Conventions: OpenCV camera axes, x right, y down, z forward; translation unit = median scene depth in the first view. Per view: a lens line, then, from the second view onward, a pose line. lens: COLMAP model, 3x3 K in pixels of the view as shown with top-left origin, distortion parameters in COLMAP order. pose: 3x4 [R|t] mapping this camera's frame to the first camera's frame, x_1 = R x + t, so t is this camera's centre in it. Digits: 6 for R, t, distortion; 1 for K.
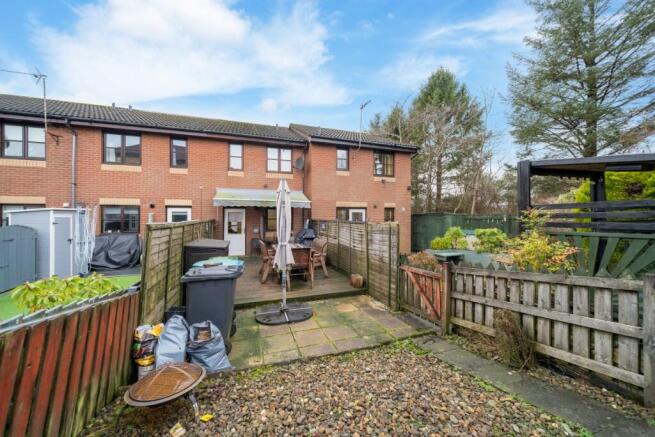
lens RADIAL K [[224.8, 0, 324.7], [0, 224.8, 219.3], [0, 0, 1]] dist [-0.005881, 0.000329]
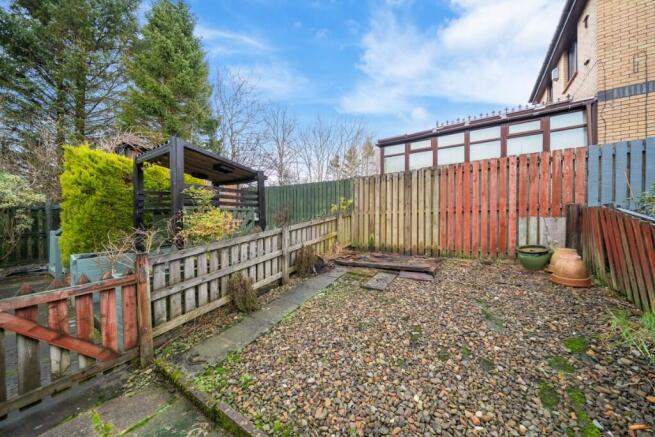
lens RADIAL K [[224.8, 0, 325.9], [0, 224.8, 219.2], [0, 0, 1]] dist [-0.005881, 0.000329]
pose [[-0.585330, -0.004239, 0.810784, -0.403327], [-0.002180, 0.999991, 0.003654, 0.119640], [-0.810792, 0.000371, -0.585334, 1.286568]]
